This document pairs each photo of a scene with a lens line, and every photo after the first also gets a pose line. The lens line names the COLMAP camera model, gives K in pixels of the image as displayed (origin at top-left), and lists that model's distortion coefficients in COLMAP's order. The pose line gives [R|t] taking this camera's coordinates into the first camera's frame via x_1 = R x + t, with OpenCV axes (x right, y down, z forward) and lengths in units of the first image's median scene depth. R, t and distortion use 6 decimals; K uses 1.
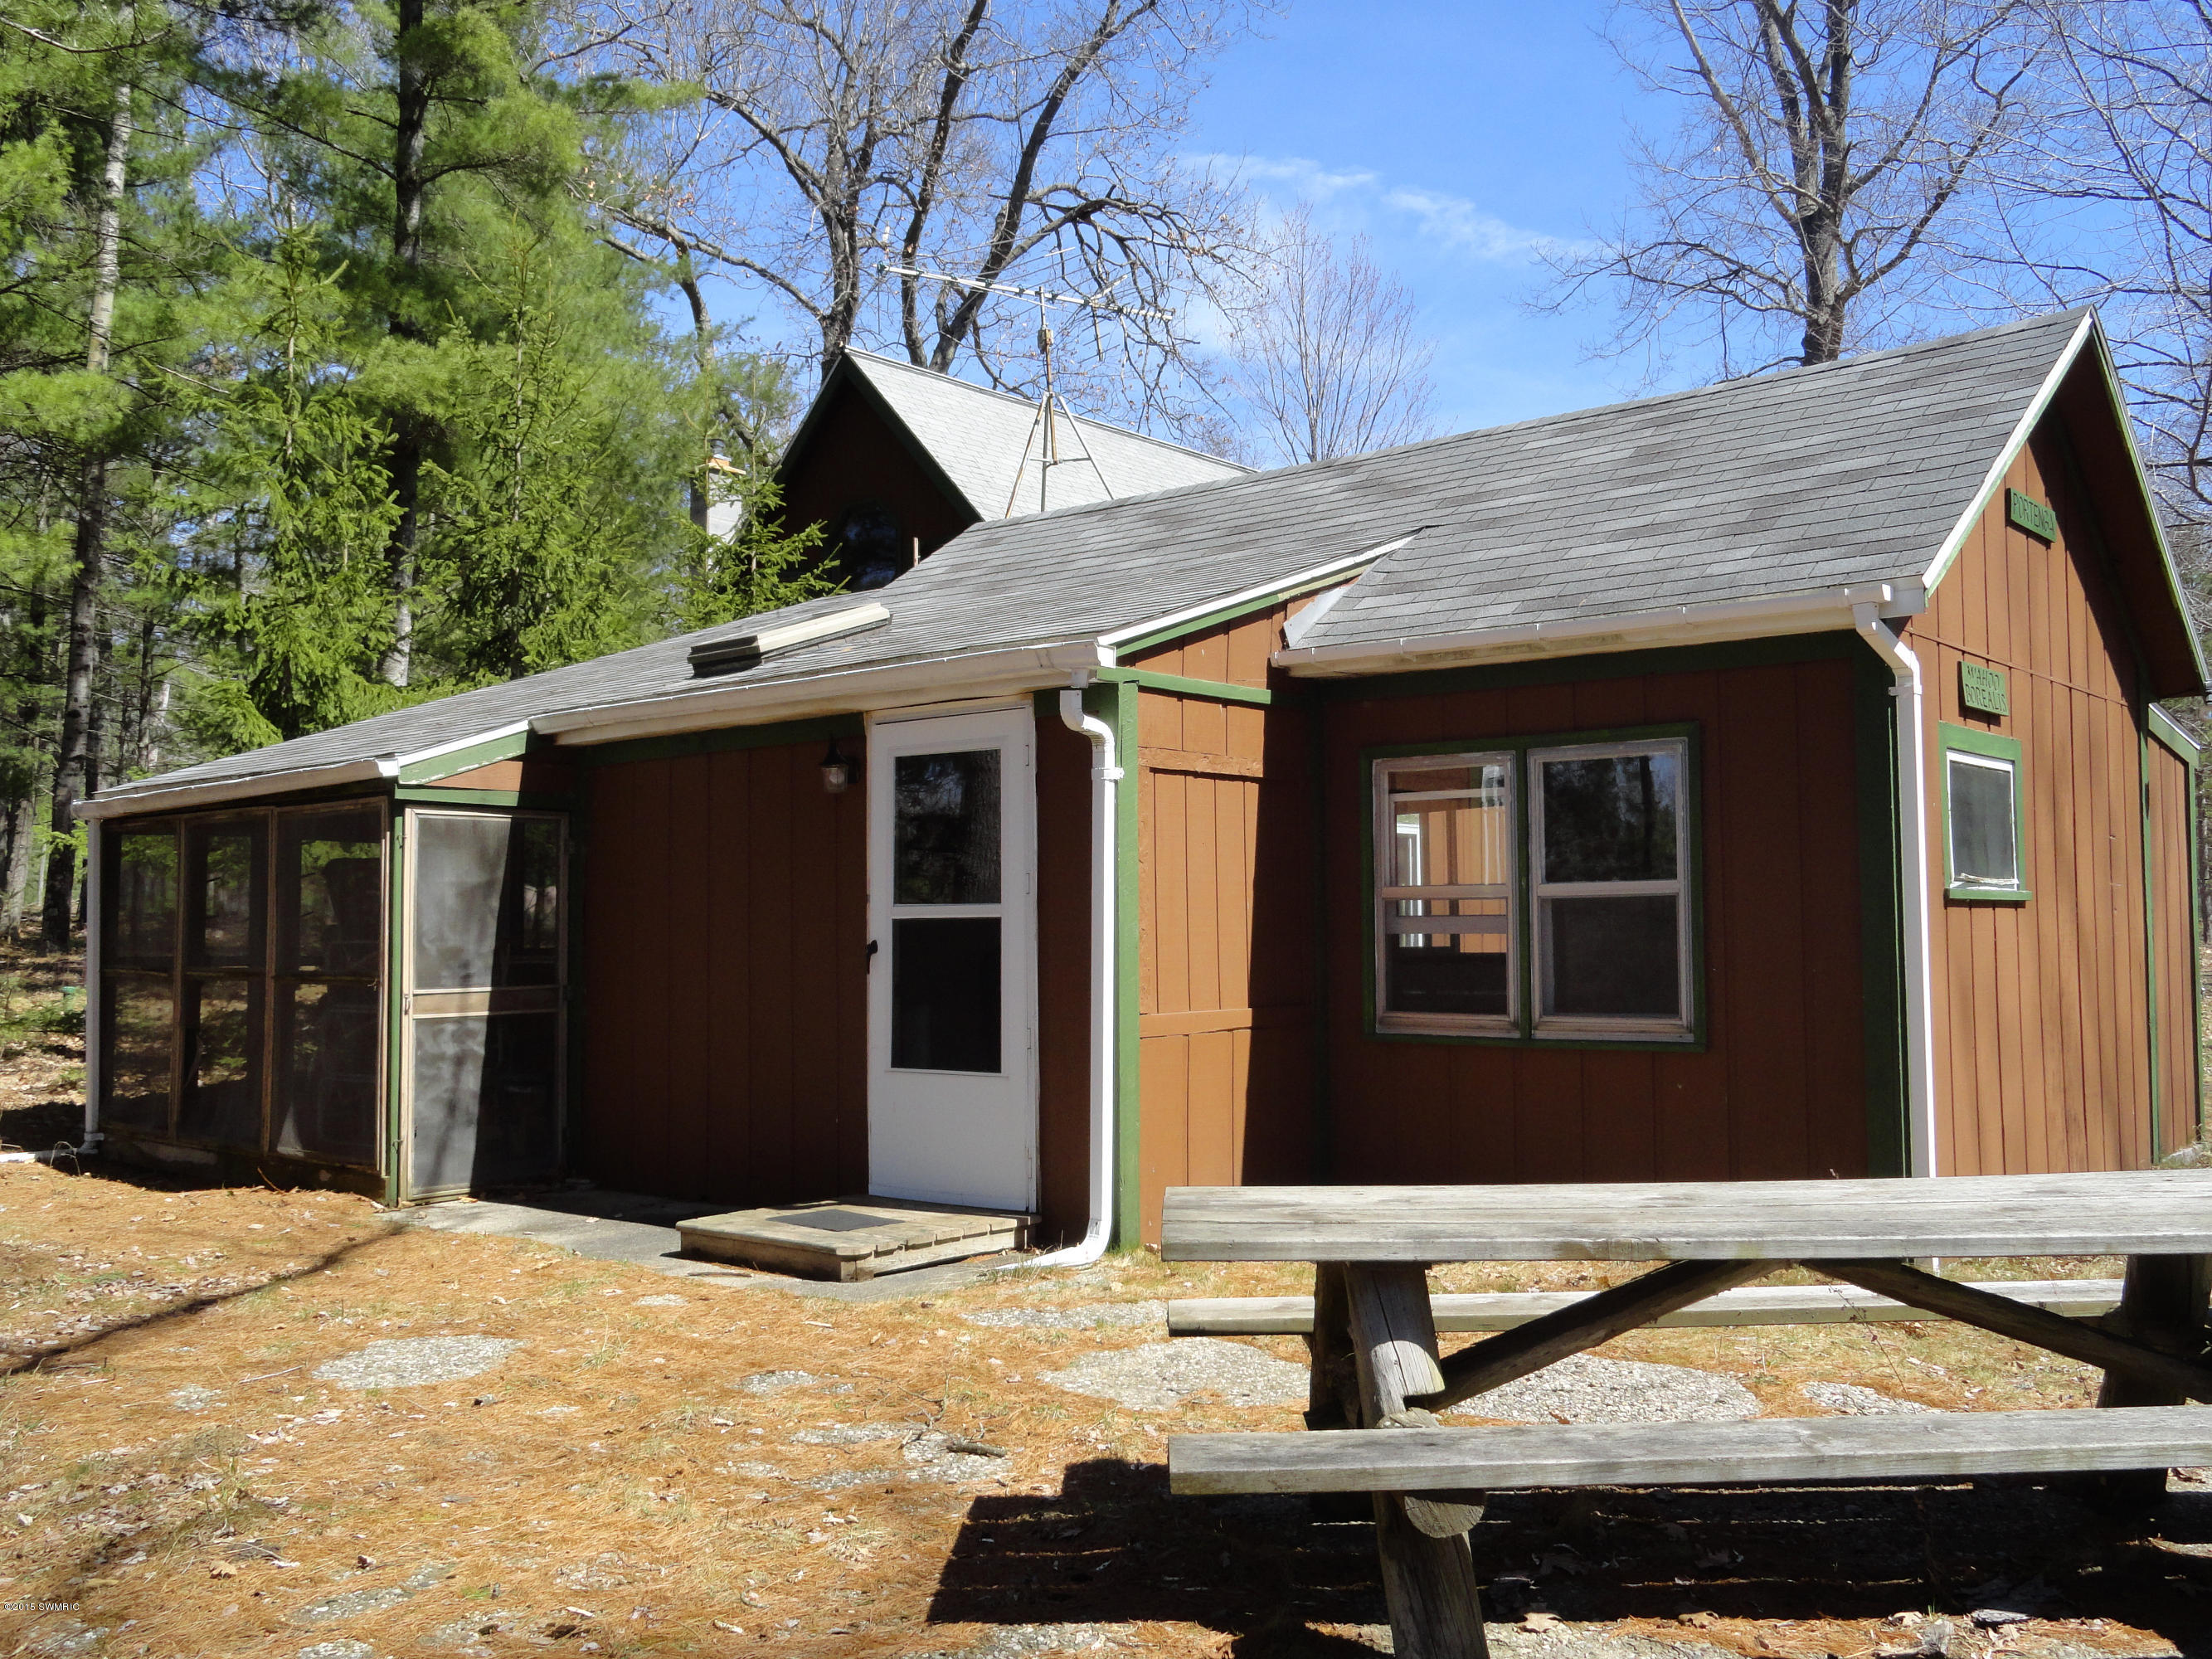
lens RADIAL K [[1920.4, 0, 1106.0], [0, 1920.4, 829.5], [0, 0, 1]] dist [-0.056999, -0.012460]
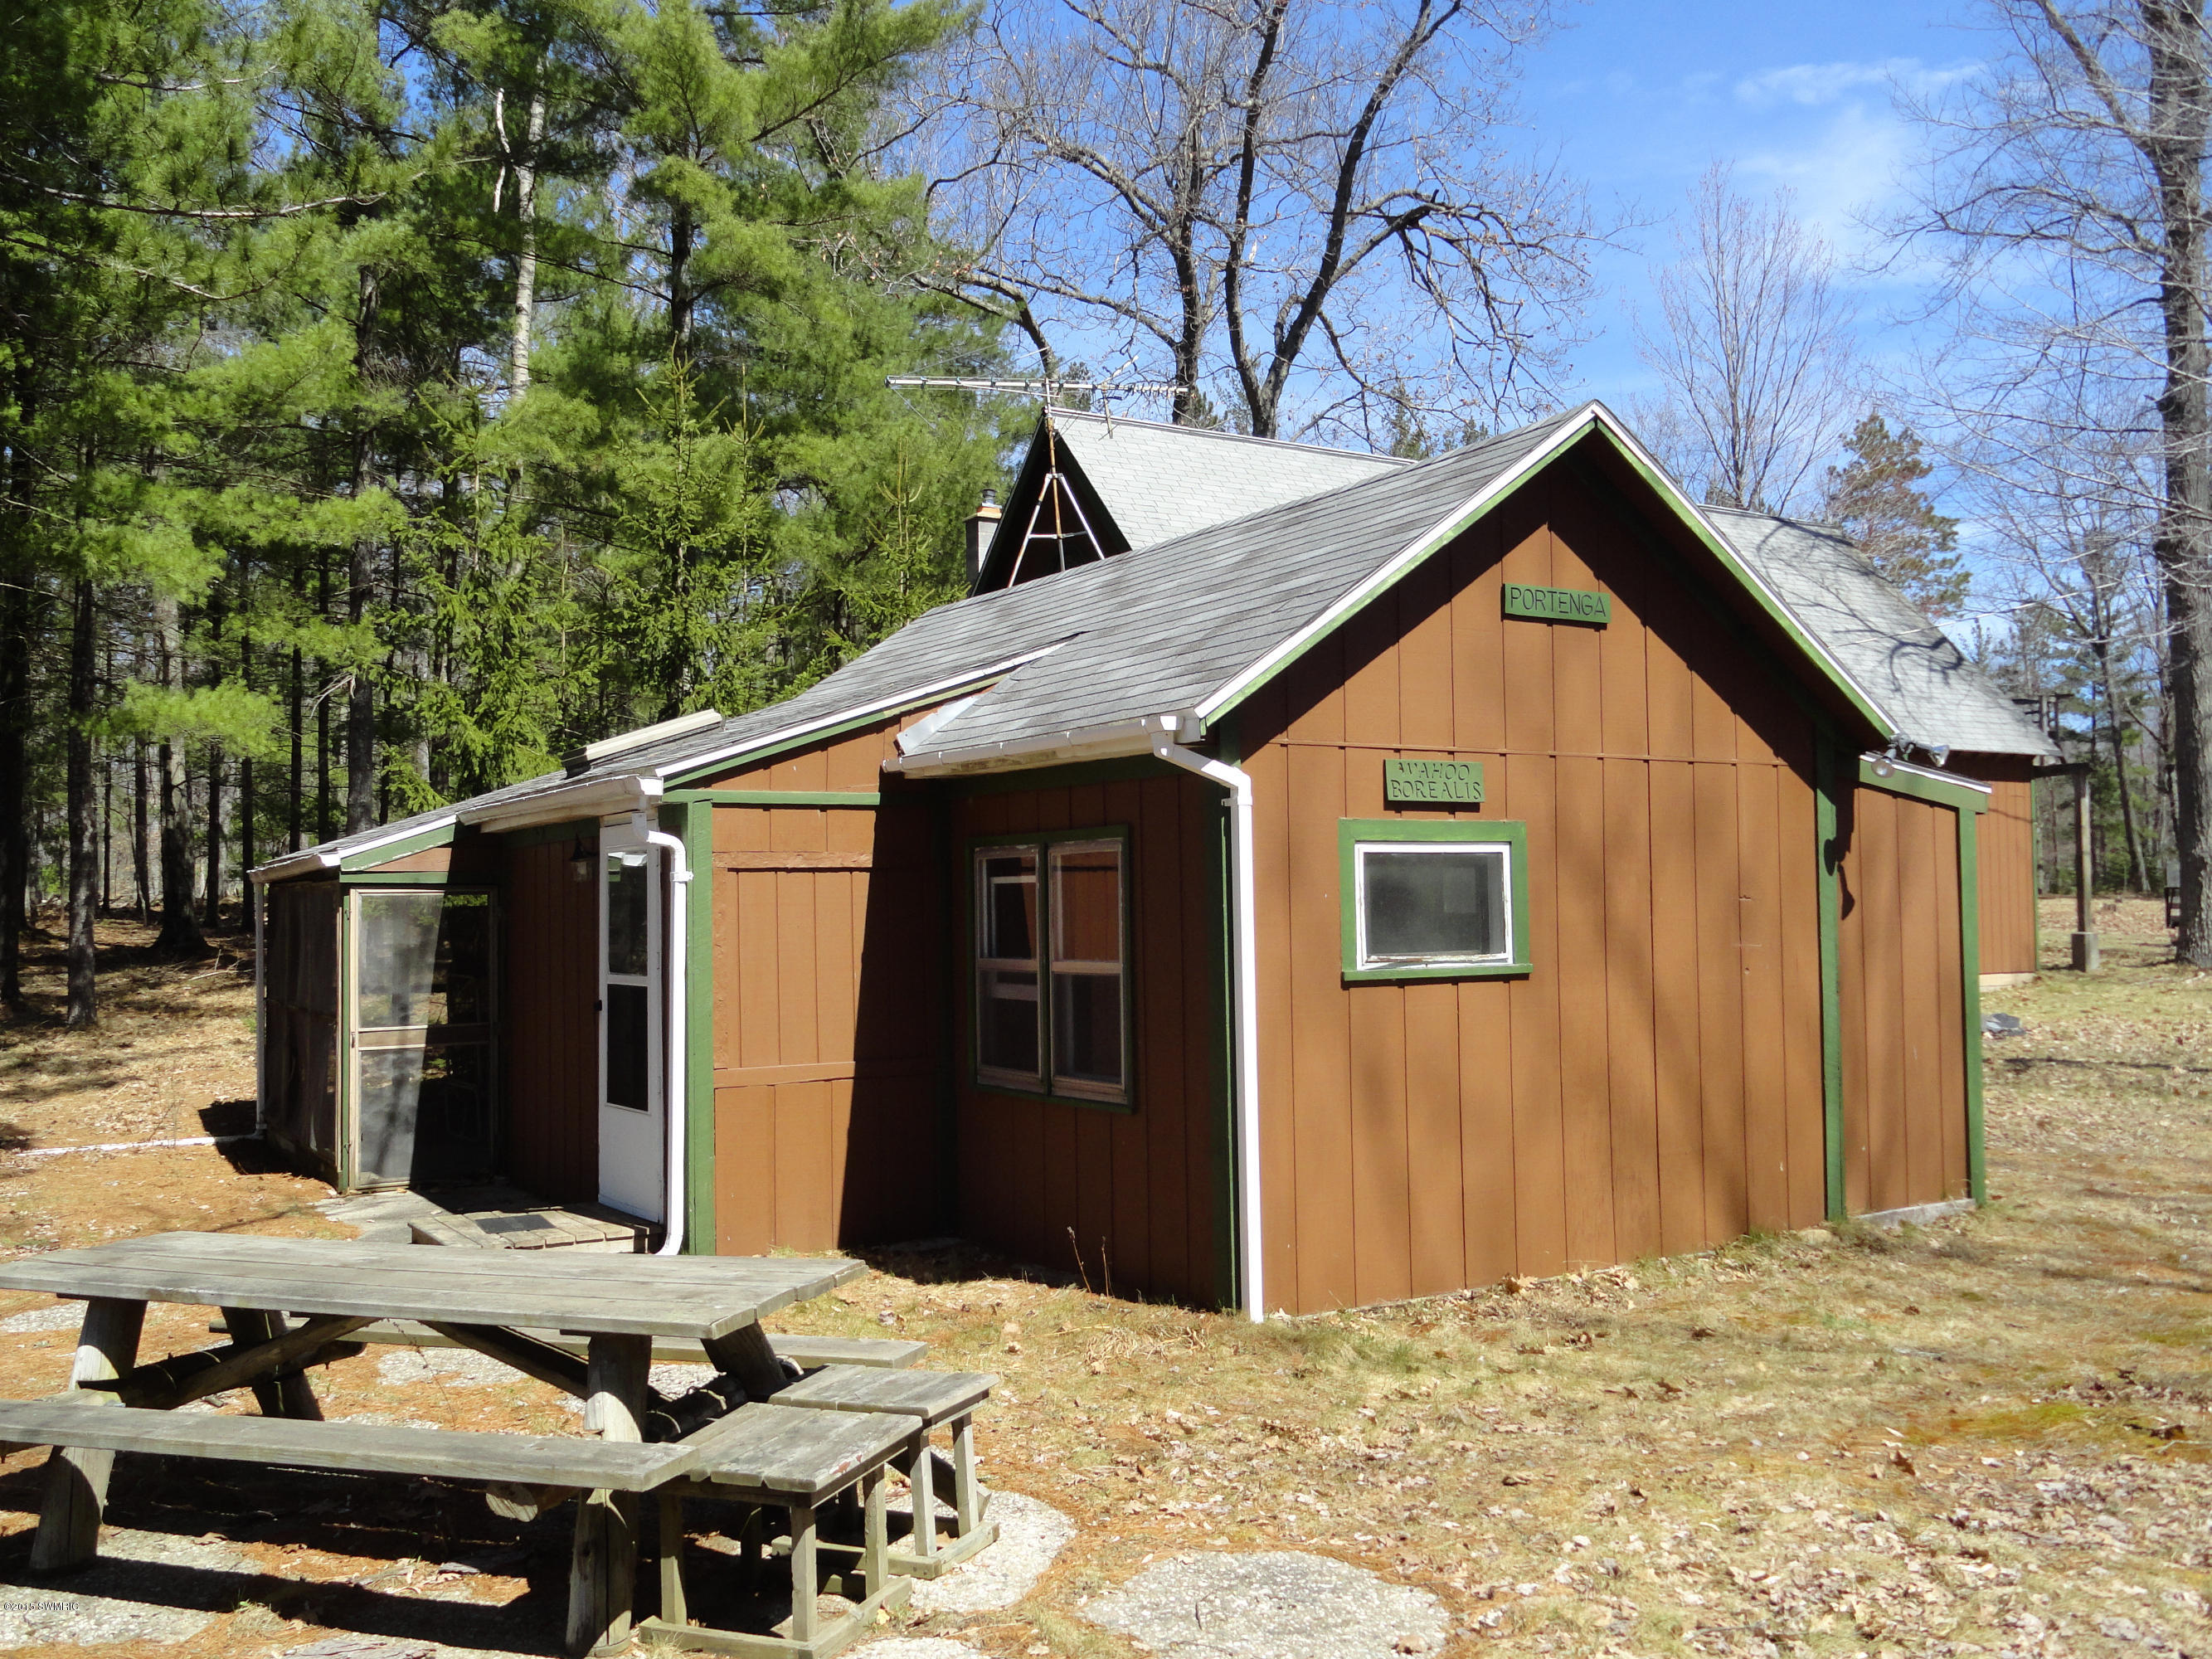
lens RADIAL K [[1920.4, 0, 1106.0], [0, 1920.4, 829.5], [0, 0, 1]] dist [-0.056999, -0.012460]
pose [[0.951074, -0.020173, -0.308302, 0.556629], [0.024990, 0.999619, 0.011686, -0.057482], [0.307949, -0.018819, 0.951217, -0.082583]]
